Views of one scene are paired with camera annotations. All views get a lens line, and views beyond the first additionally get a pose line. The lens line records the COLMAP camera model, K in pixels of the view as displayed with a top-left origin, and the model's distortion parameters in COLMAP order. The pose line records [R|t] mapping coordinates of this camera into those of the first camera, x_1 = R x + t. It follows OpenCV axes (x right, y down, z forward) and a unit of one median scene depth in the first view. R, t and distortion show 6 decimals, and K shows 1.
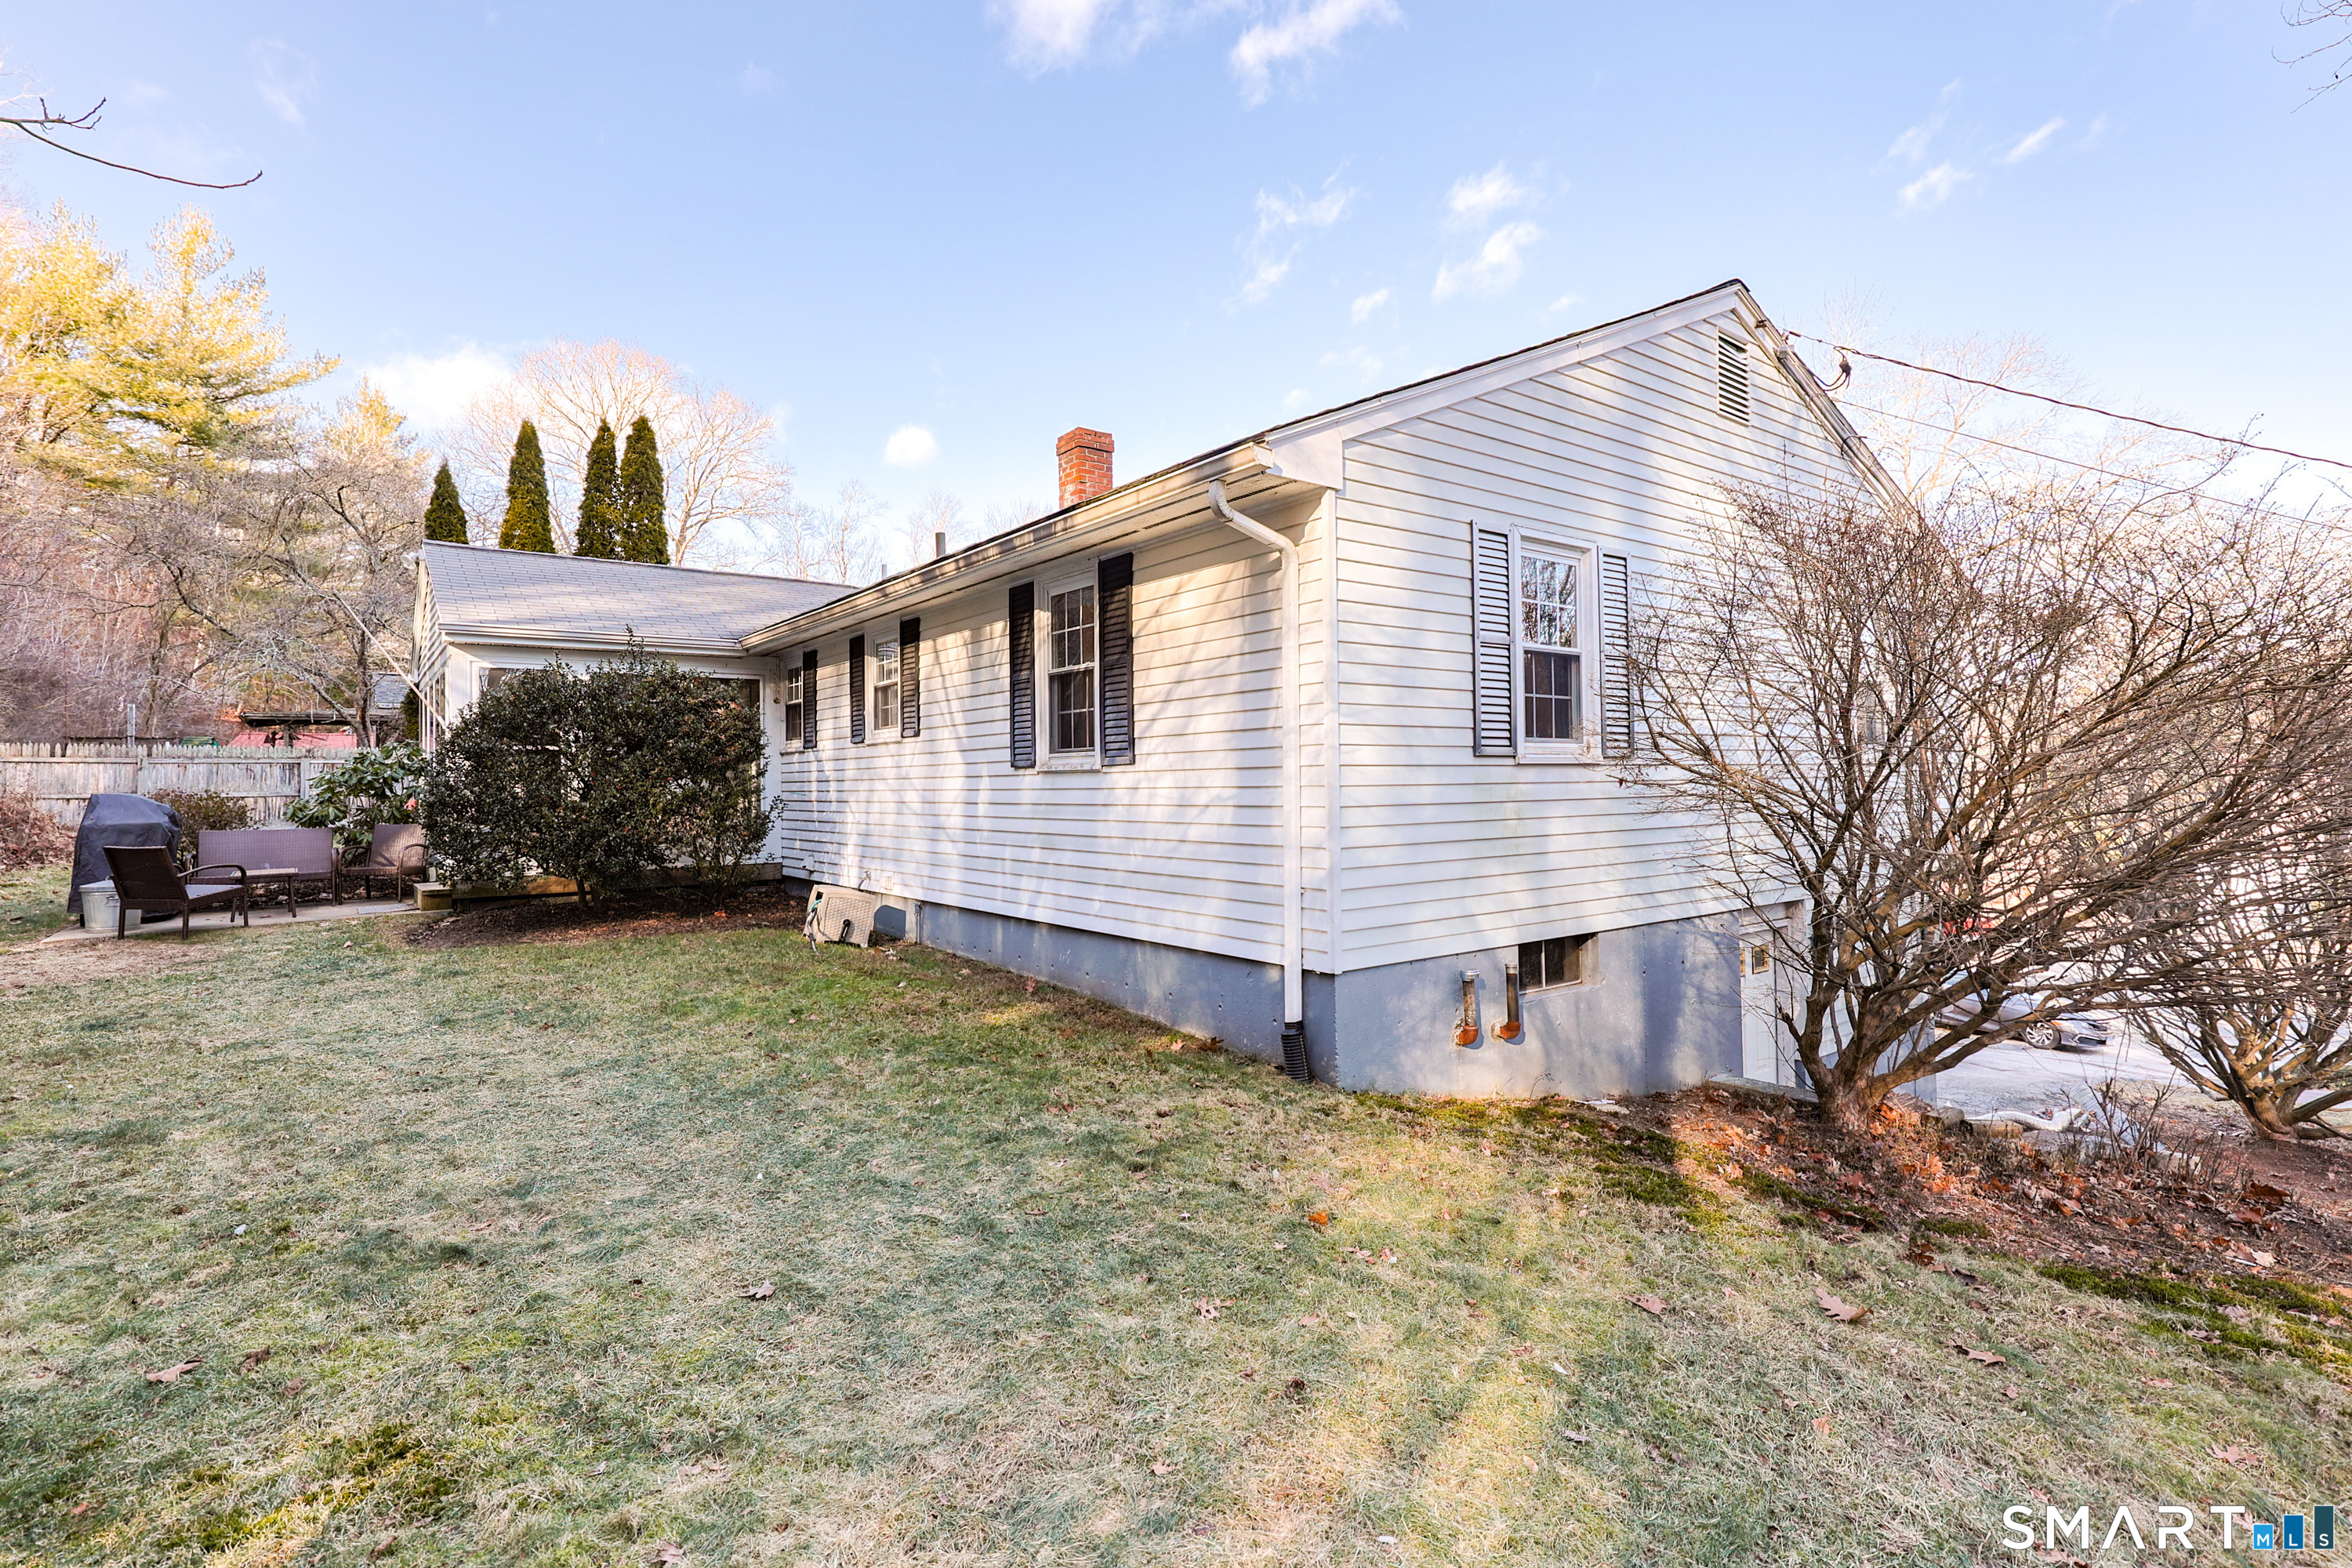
lens RADIAL K [[1019.5, 0, 1183.0], [0, 1019.5, 770.4], [0, 0, 1]] dist [0.002294, 0.000036]
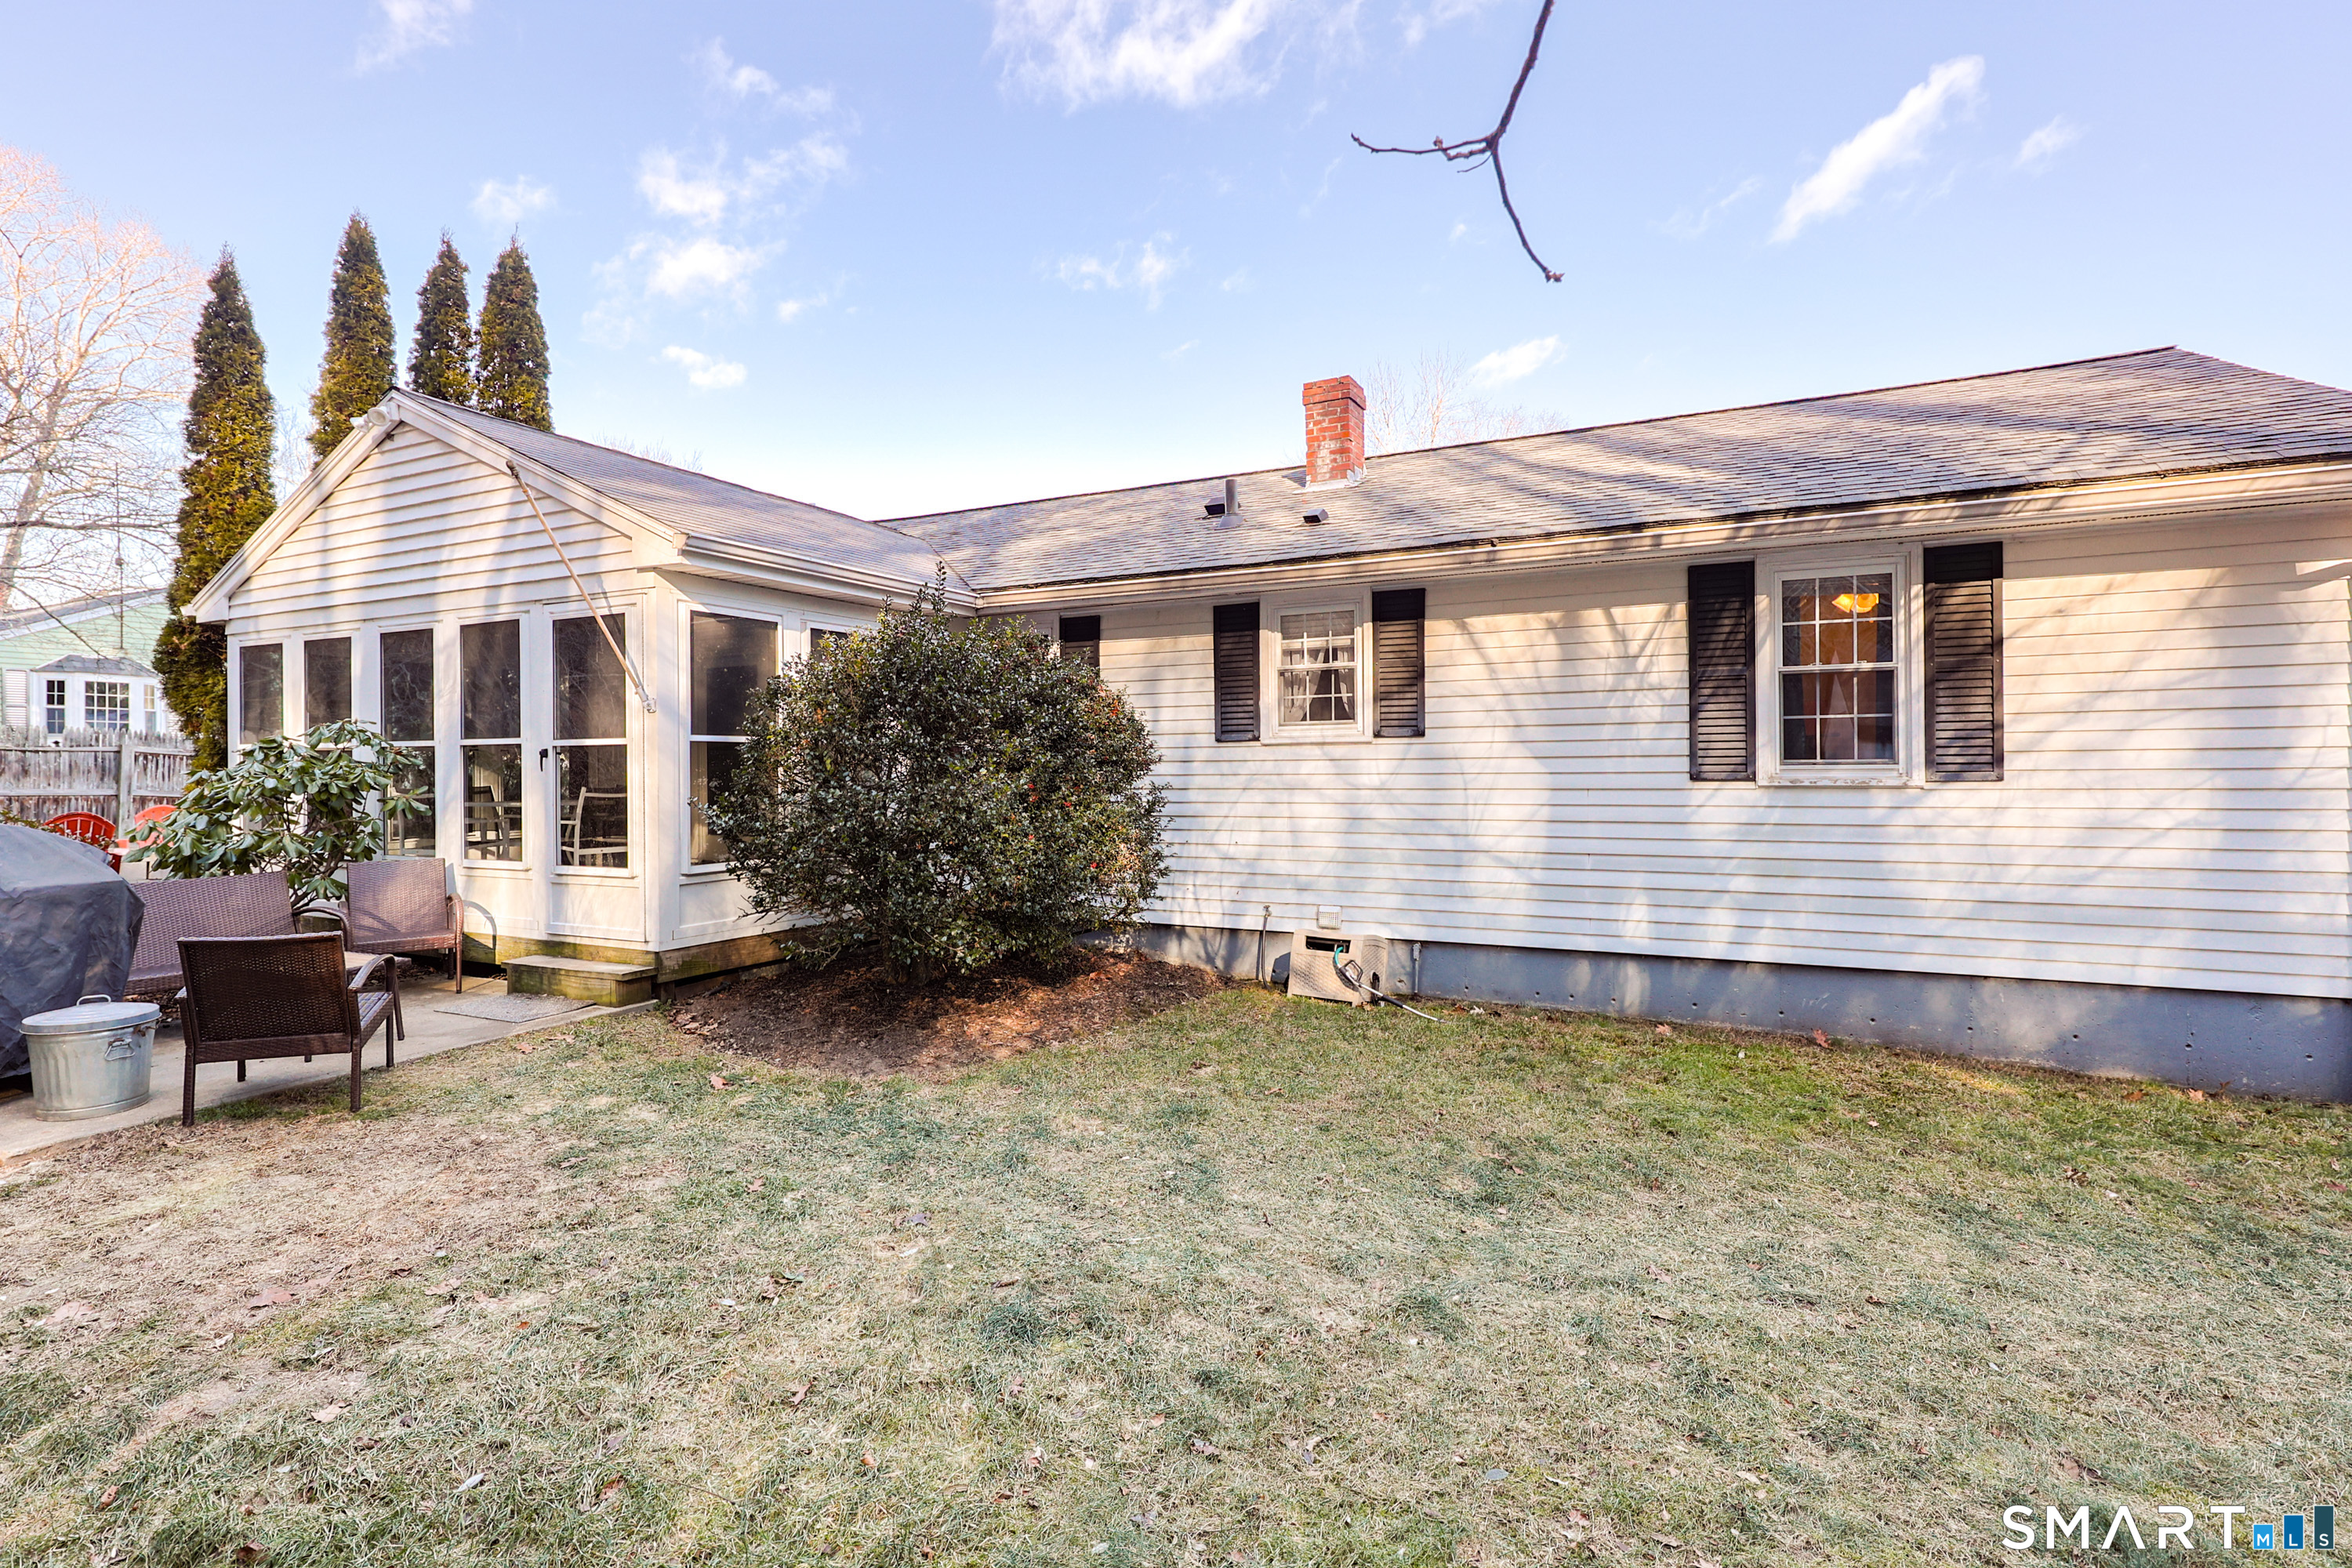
lens RADIAL K [[1019.5, 0, 1183.0], [0, 1019.5, 770.4], [0, 0, 1]] dist [0.002294, 0.000036]
pose [[0.910002, 0.004135, 0.414584, -0.905678], [-0.008939, 0.999913, 0.009649, -0.015091], [-0.414508, -0.012487, 0.909960, 0.409759]]
